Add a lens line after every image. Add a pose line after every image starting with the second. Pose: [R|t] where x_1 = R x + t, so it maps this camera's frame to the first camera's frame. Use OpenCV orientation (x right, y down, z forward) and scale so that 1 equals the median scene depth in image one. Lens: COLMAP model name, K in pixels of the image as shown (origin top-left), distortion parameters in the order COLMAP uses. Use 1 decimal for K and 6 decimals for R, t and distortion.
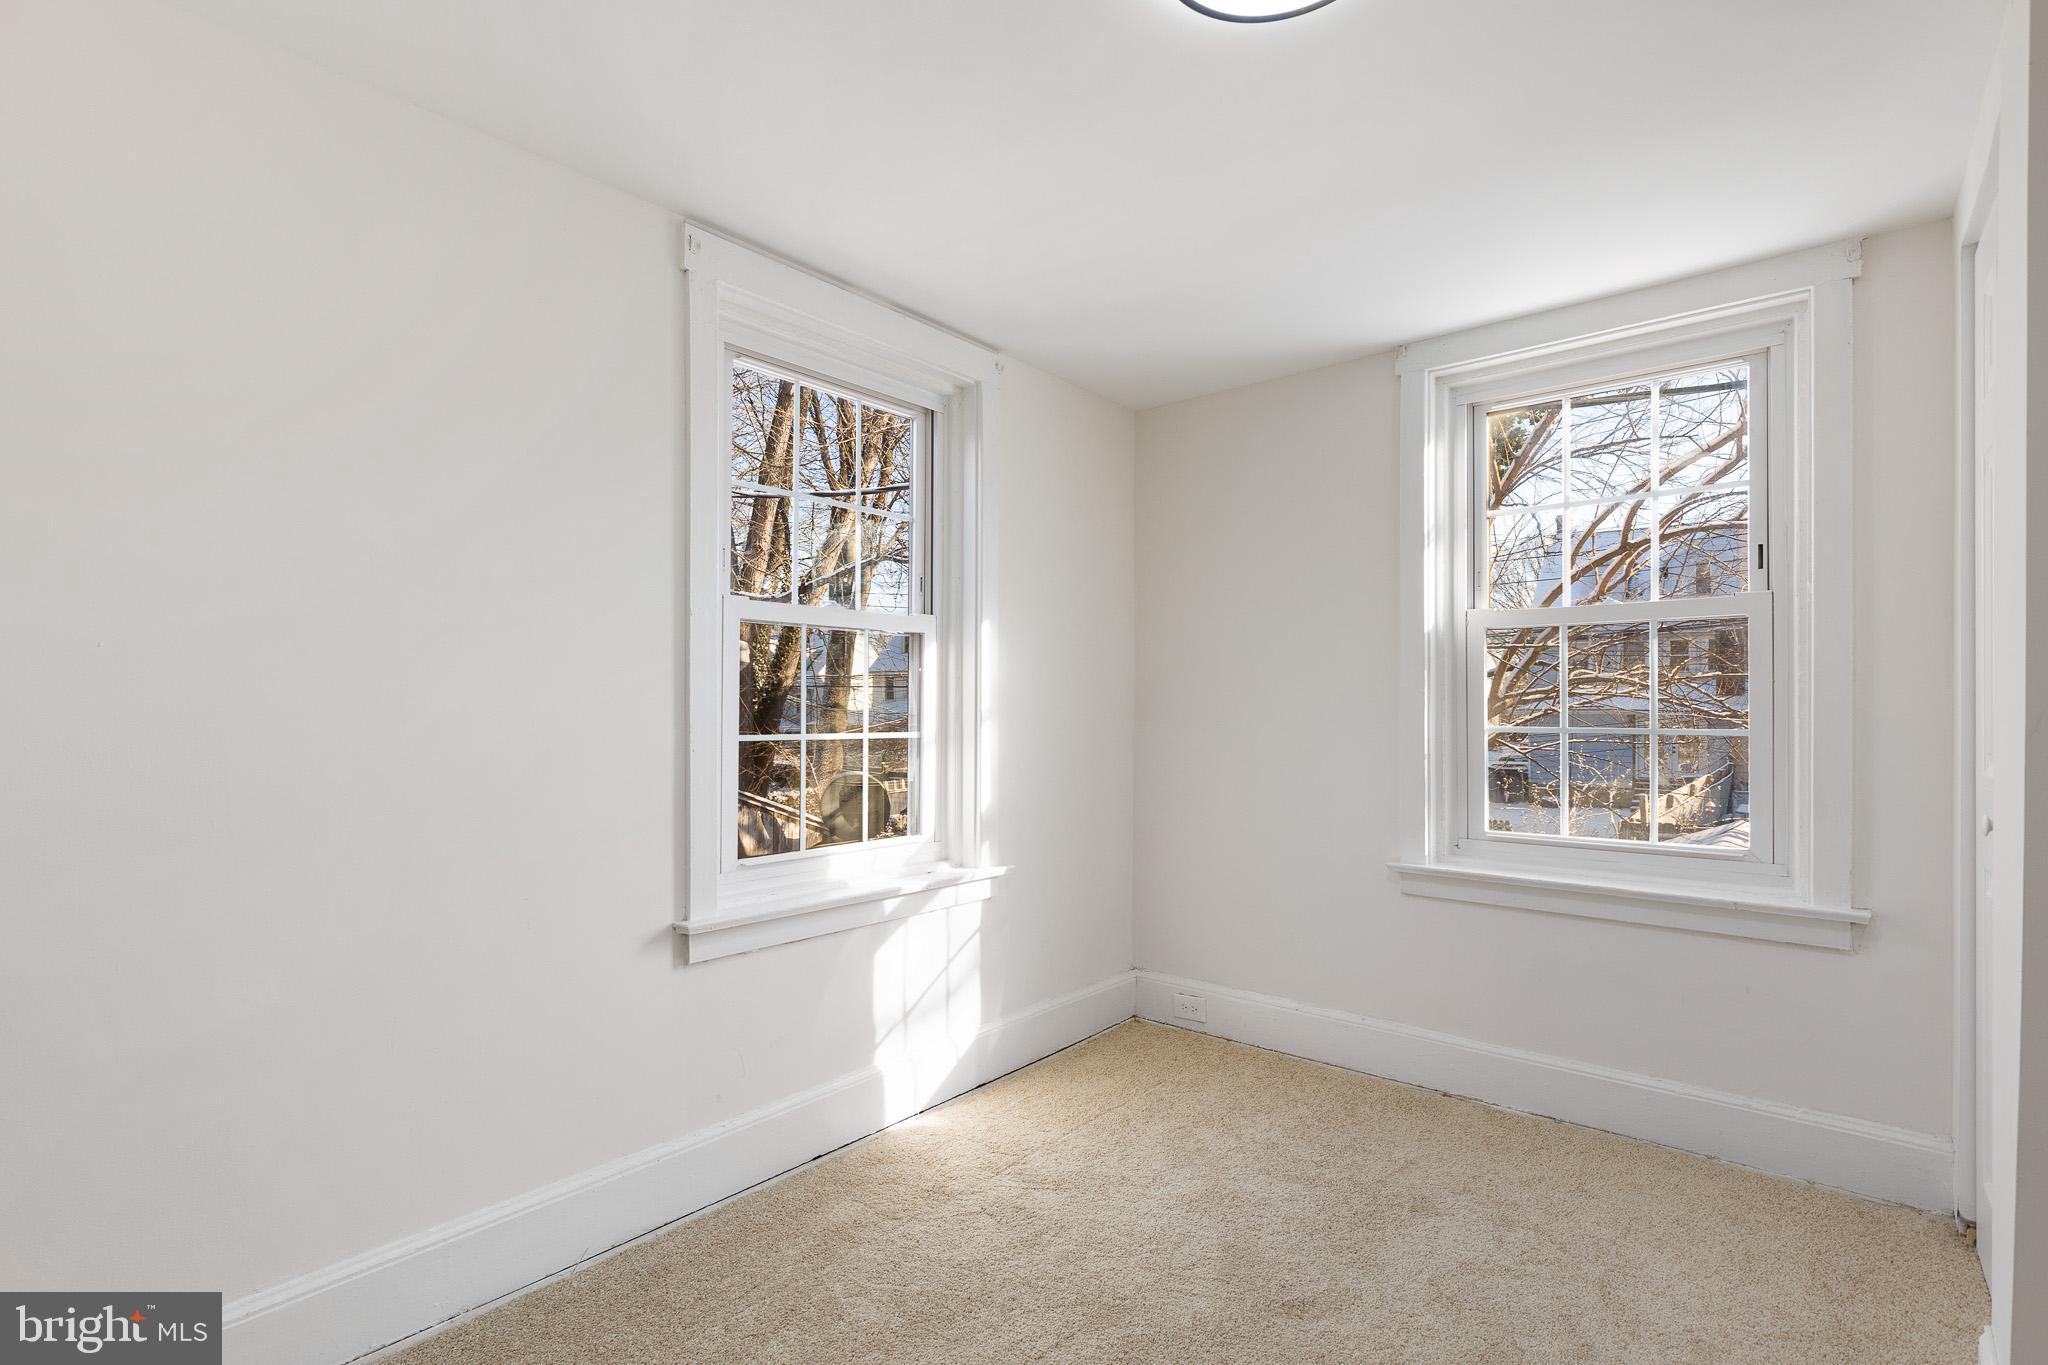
lens RADIAL K [[975.4, 0, 1024.8], [0, 975.4, 704.2], [0, 0, 1]] dist [0.014689, 0.000594]
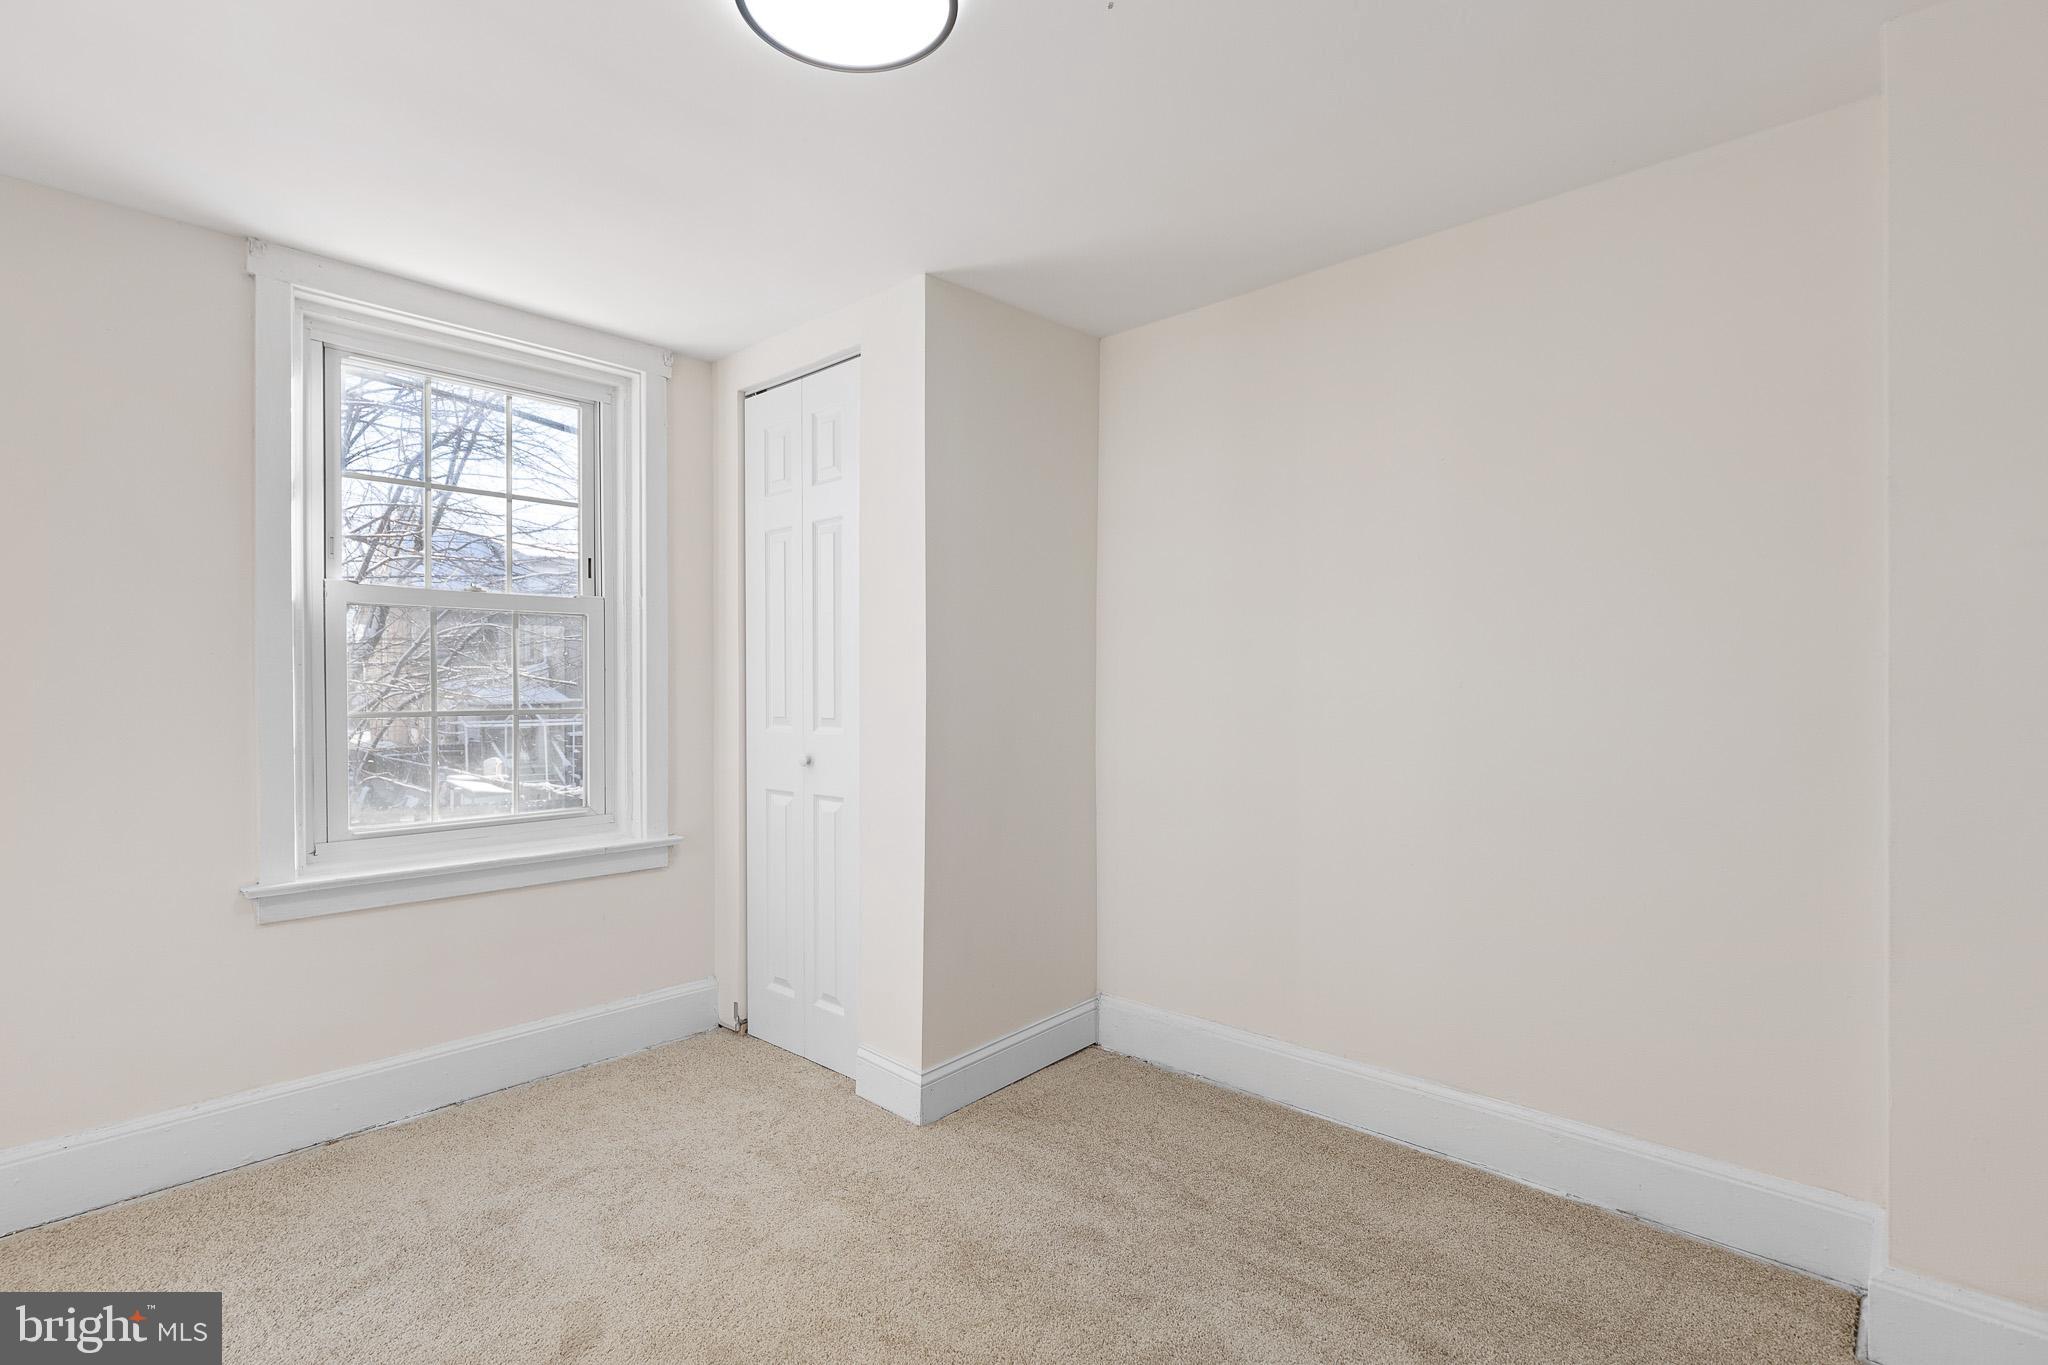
lens RADIAL K [[975.4, 0, 1031.3], [0, 975.4, 686.1], [0, 0, 1]] dist [0.014689, 0.000594]
pose [[0.051435, 0.000781, 0.998676, -0.442724], [0.001311, 0.999999, -0.000849, 0.000133], [-0.998675, 0.001353, 0.051434, 0.376629]]
